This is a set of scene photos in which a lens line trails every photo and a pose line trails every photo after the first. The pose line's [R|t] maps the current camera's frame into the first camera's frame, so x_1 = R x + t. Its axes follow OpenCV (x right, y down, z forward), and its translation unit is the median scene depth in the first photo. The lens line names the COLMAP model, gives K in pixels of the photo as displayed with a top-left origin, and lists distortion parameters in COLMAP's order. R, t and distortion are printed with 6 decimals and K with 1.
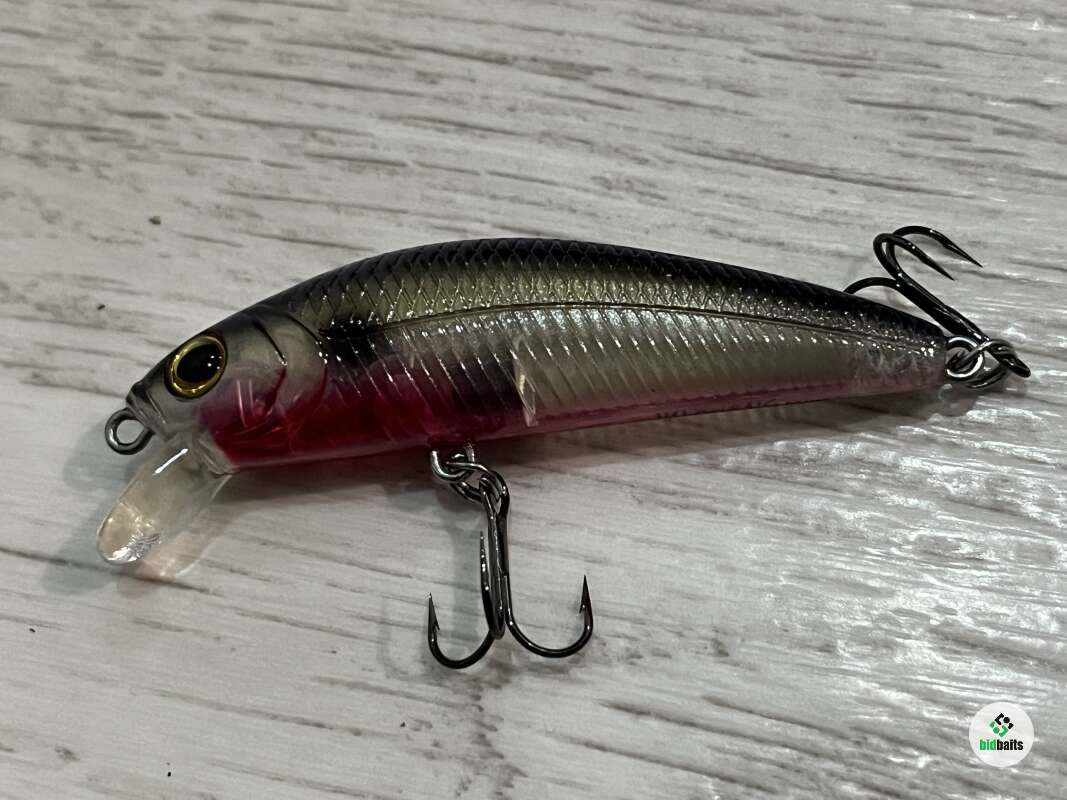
lens RADIAL K [[1791.8, 0, 533.5], [0, 1791.8, 400.0], [0, 0, 1]] dist [0.229947, -1.219845]
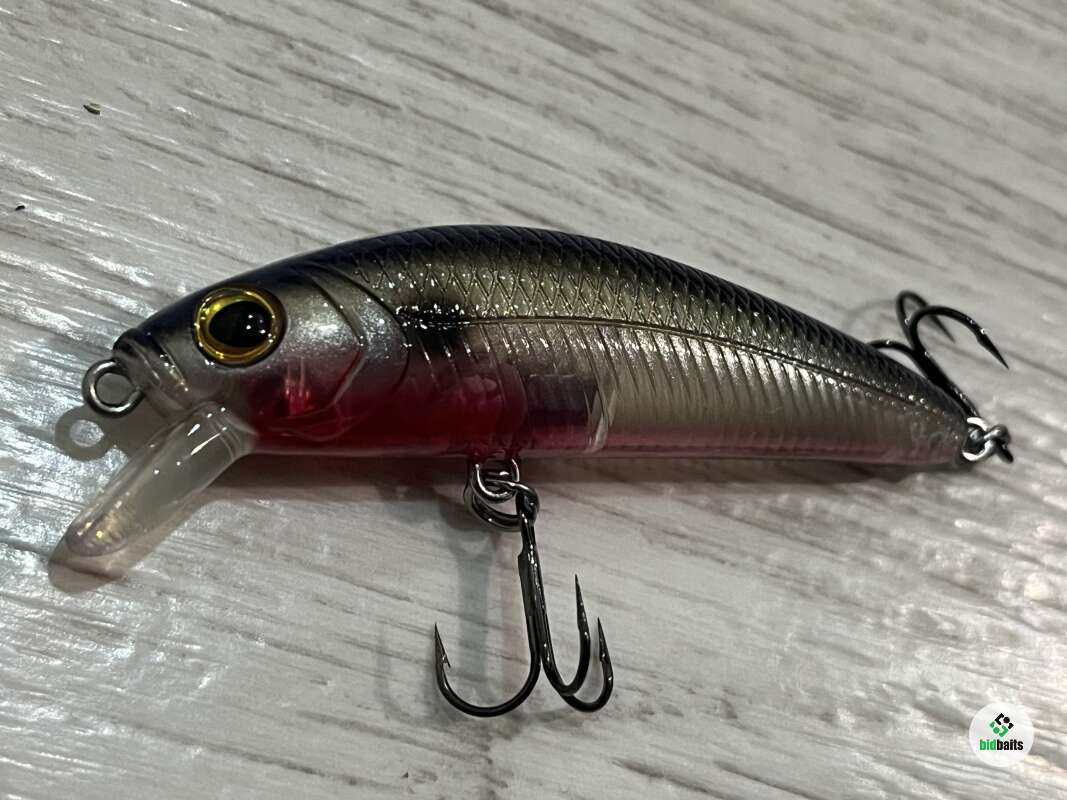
lens RADIAL K [[1791.8, 0, 533.5], [0, 1791.8, 400.0], [0, 0, 1]] dist [0.229947, -1.219845]
pose [[0.868827, 0.134074, 0.476617, -0.445477], [-0.164824, 0.986053, 0.023078, -0.026639], [-0.466876, -0.098609, 0.878808, 0.223828]]
